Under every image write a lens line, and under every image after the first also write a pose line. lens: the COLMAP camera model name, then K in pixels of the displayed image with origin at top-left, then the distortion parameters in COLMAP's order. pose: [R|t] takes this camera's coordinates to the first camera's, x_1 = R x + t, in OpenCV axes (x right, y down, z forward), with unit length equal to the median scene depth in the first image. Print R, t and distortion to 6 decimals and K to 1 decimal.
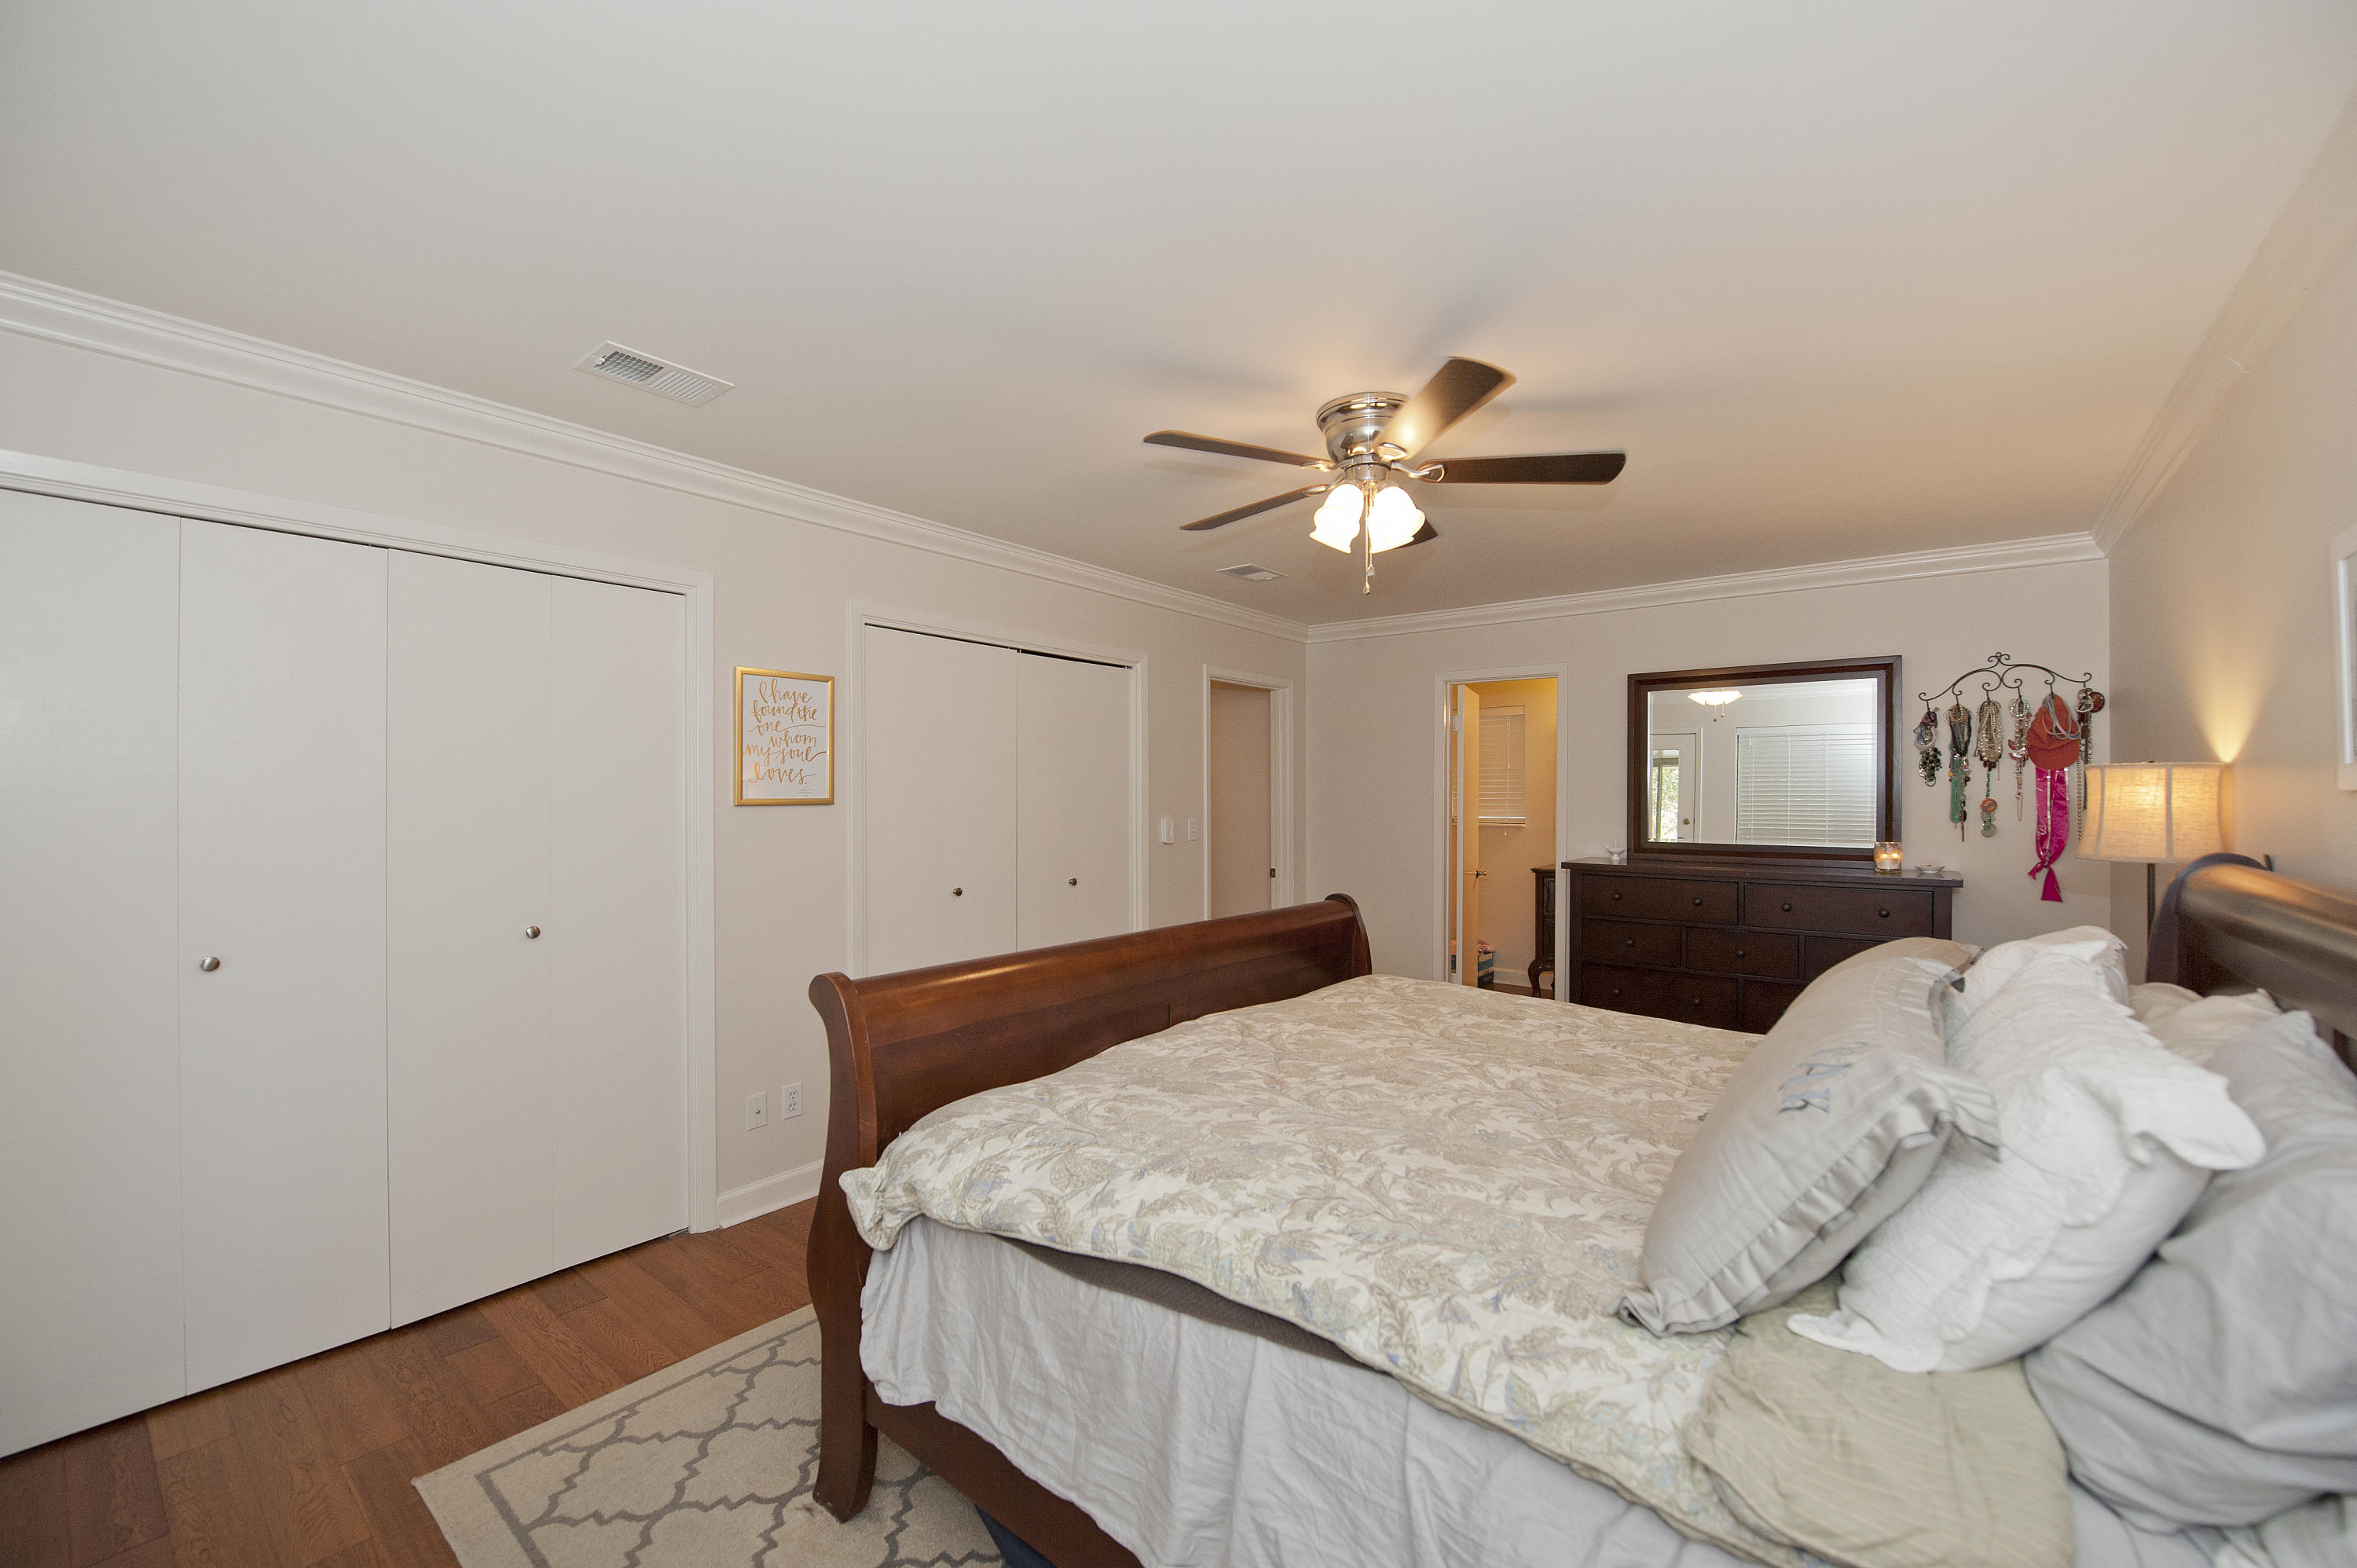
lens RADIAL K [[949.4, 0, 1178.5], [0, 949.4, 784.0], [0, 0, 1]] dist [-0.000912, -0.000110]
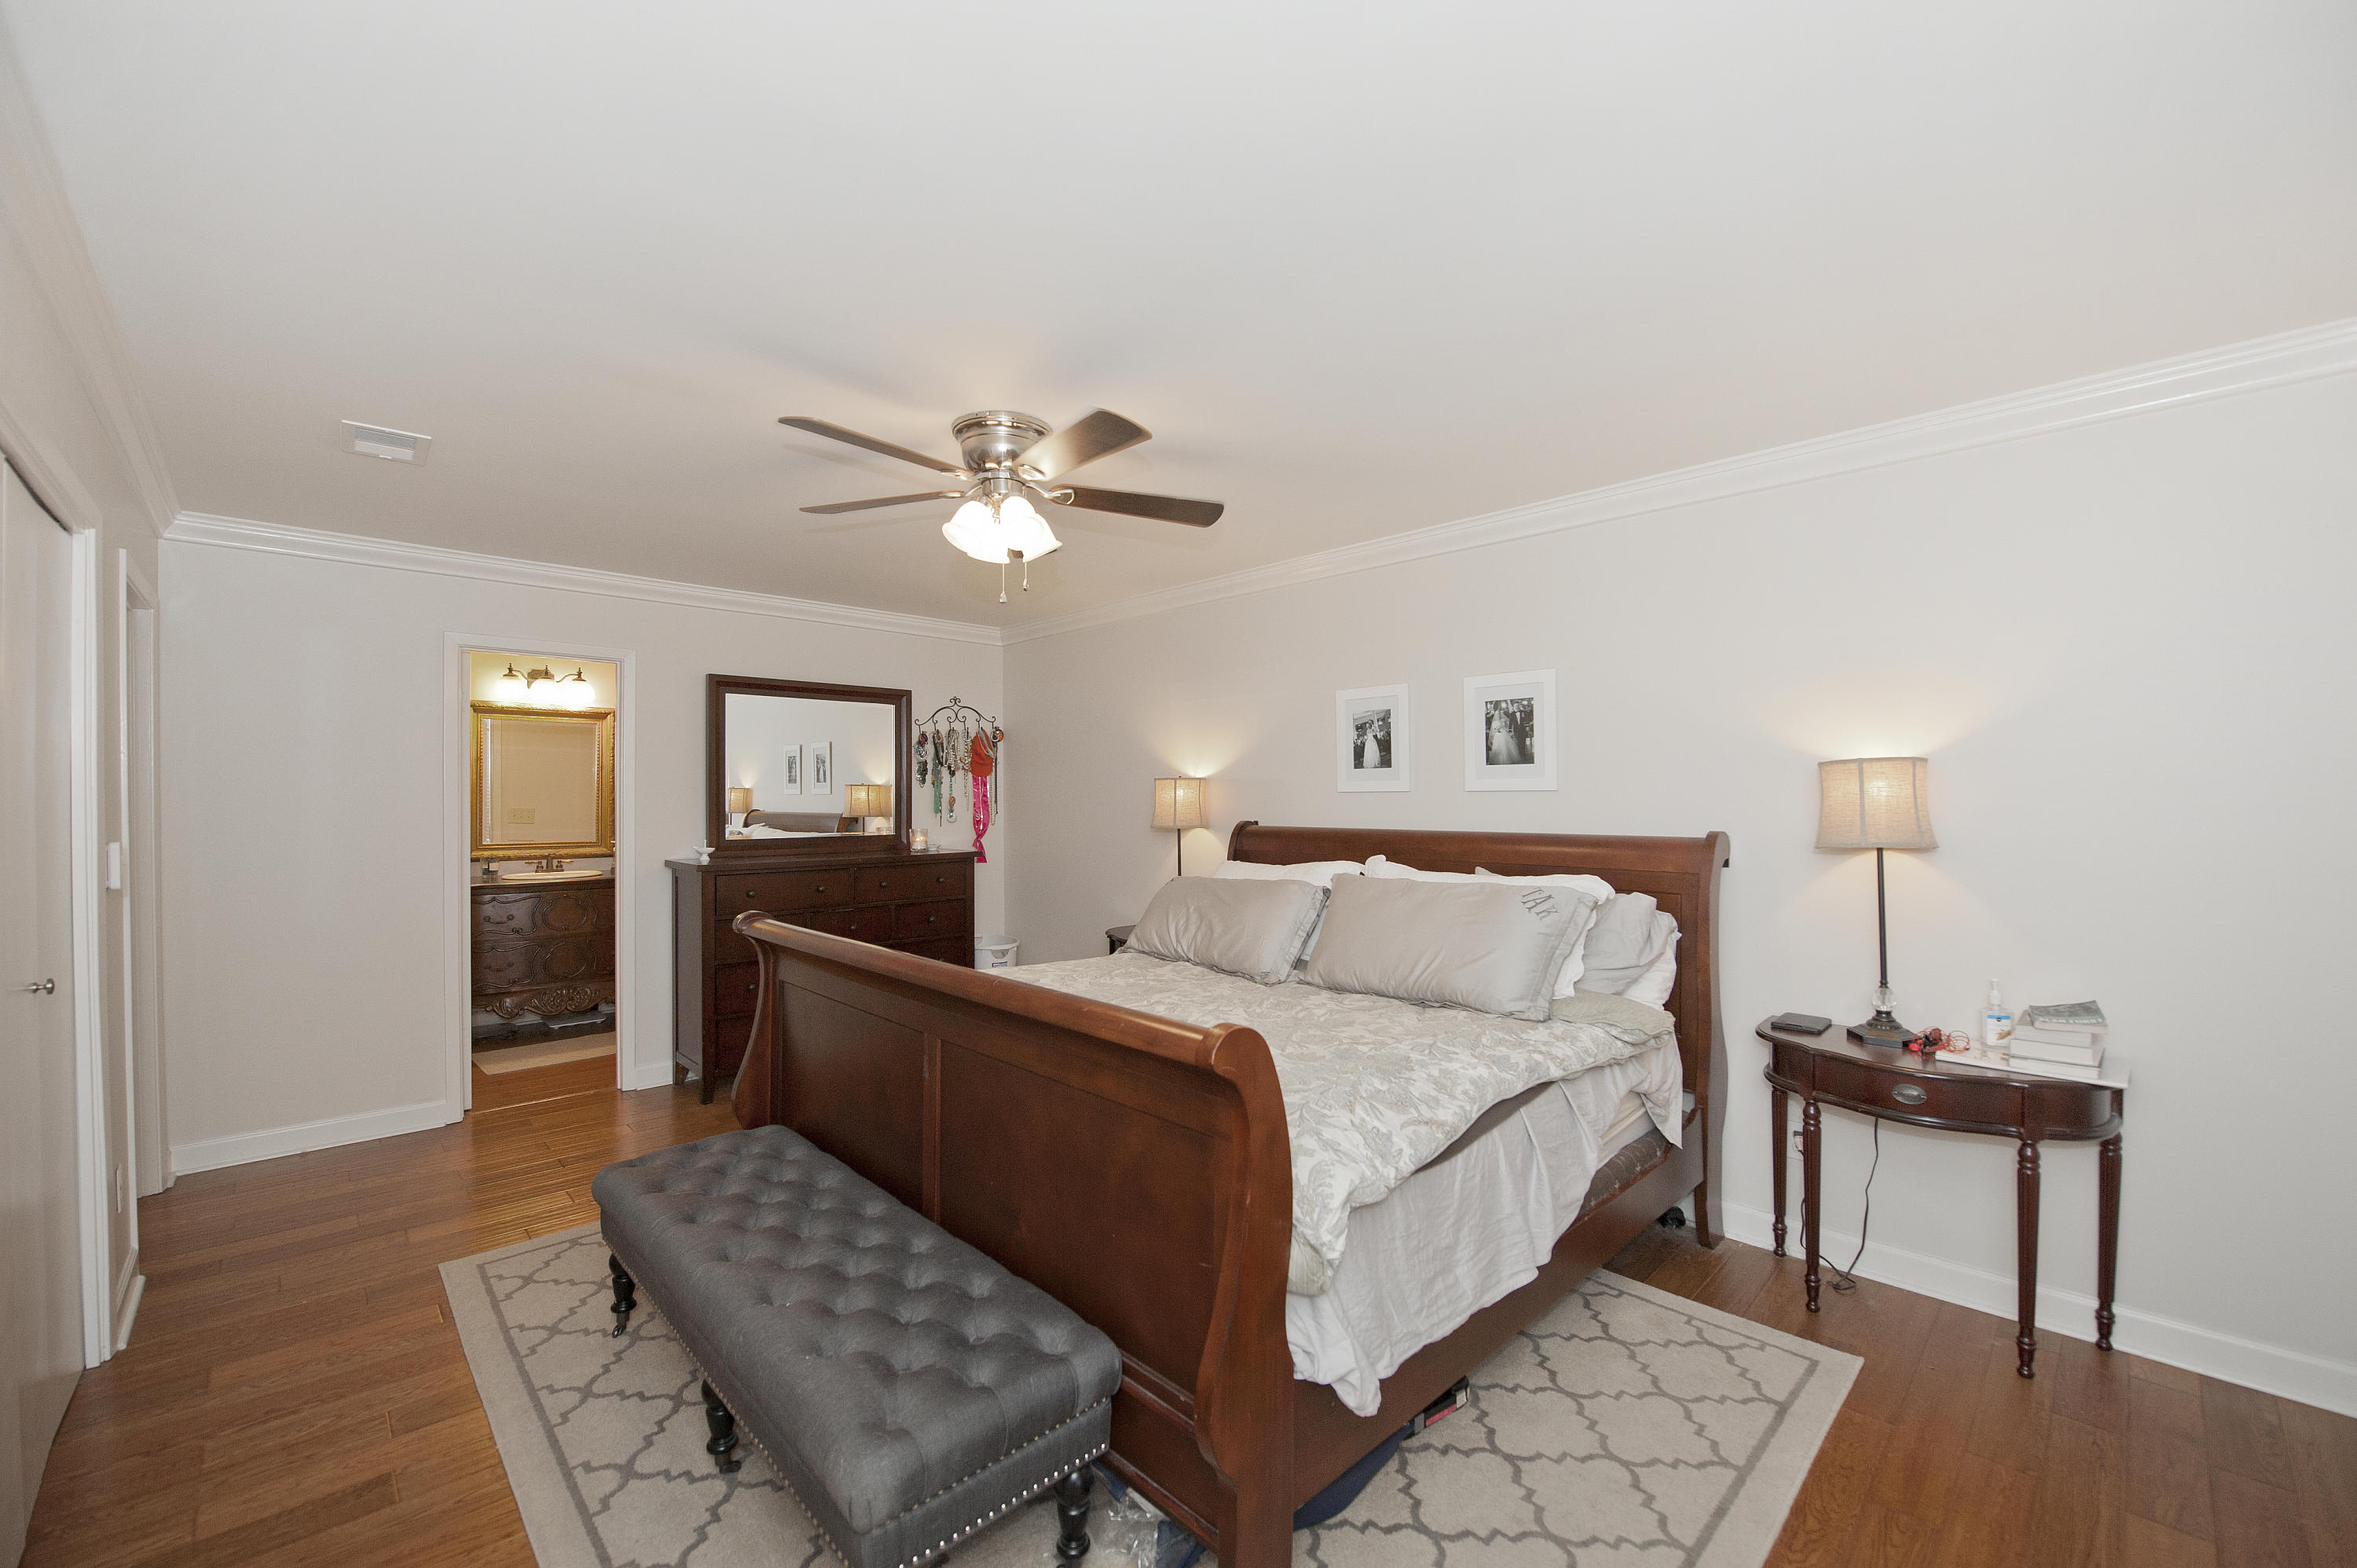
lens RADIAL K [[959.7, 0, 1176.6], [0, 959.7, 796.1], [0, 0, 1]] dist [-0.014646, -0.000409]
pose [[0.124011, -0.004925, 0.992269, -0.569912], [-0.005726, 0.999967, 0.005678, 0.005206], [-0.992264, -0.006386, 0.123979, 0.472863]]
